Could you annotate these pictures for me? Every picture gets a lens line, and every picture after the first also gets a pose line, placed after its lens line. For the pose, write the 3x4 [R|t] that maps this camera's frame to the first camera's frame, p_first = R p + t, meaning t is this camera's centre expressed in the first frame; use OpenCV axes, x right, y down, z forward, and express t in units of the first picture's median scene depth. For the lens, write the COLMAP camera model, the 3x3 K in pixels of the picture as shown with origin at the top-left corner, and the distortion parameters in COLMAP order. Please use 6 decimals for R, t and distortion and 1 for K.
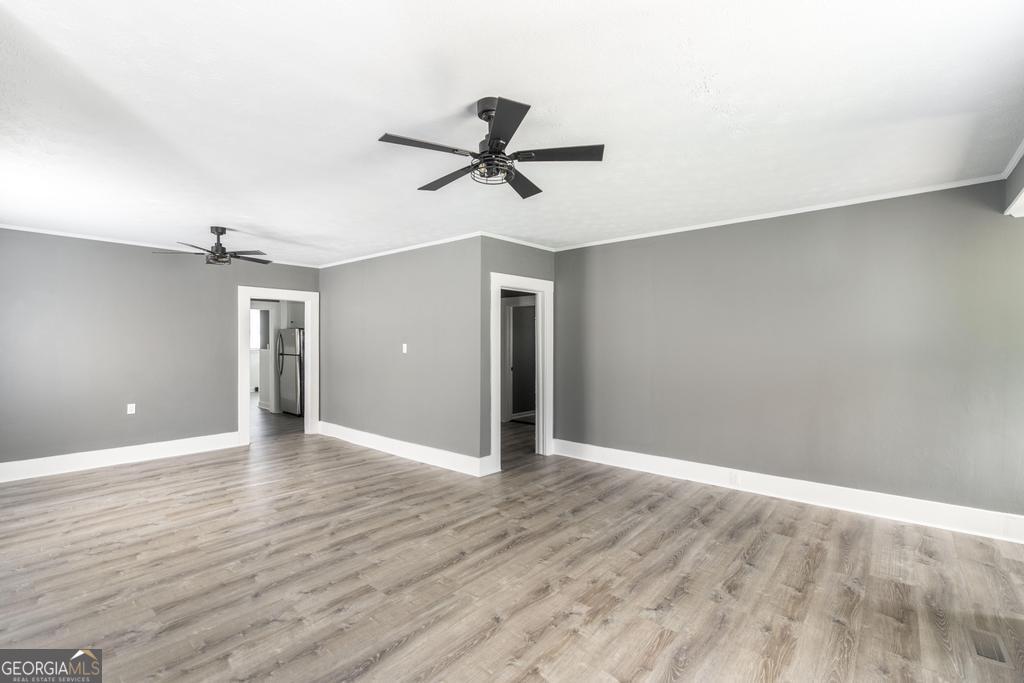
lens RADIAL K [[459.9, 0, 516.0], [0, 459.9, 342.4], [0, 0, 1]] dist [0.000052, 0.000144]
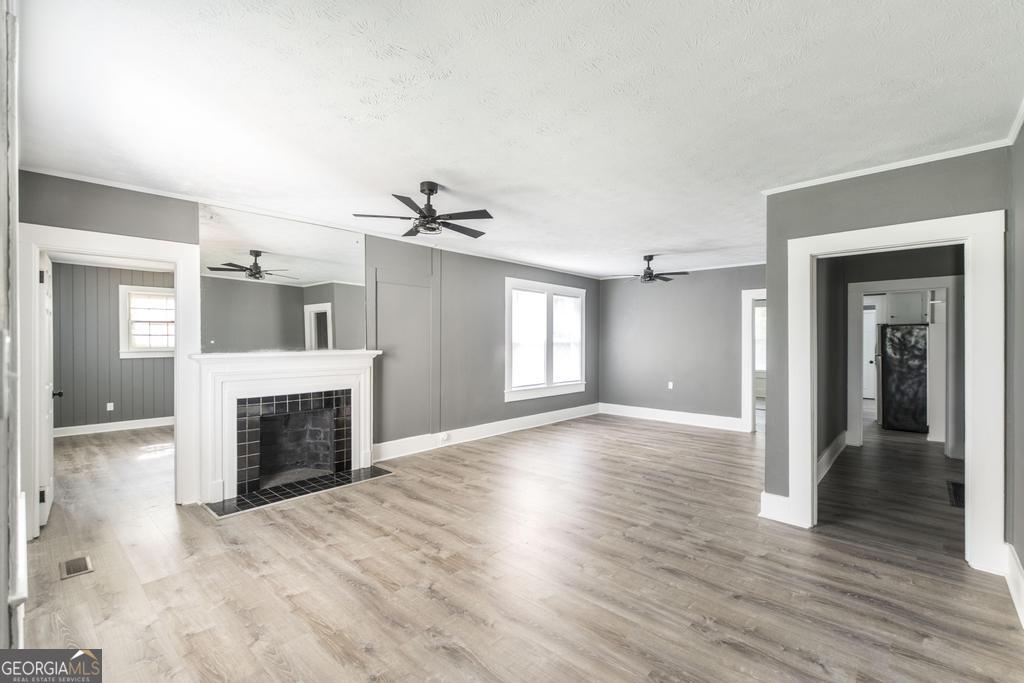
lens RADIAL K [[442.0, 0, 512.0], [0, 442.0, 341.5], [0, 0, 1]] dist [0.000080, 0.000233]
pose [[-0.034845, 0.001818, -0.999391, 0.982017], [-0.004308, 0.999989, 0.001969, 0.007348], [0.999383, 0.004374, -0.034837, 0.913718]]
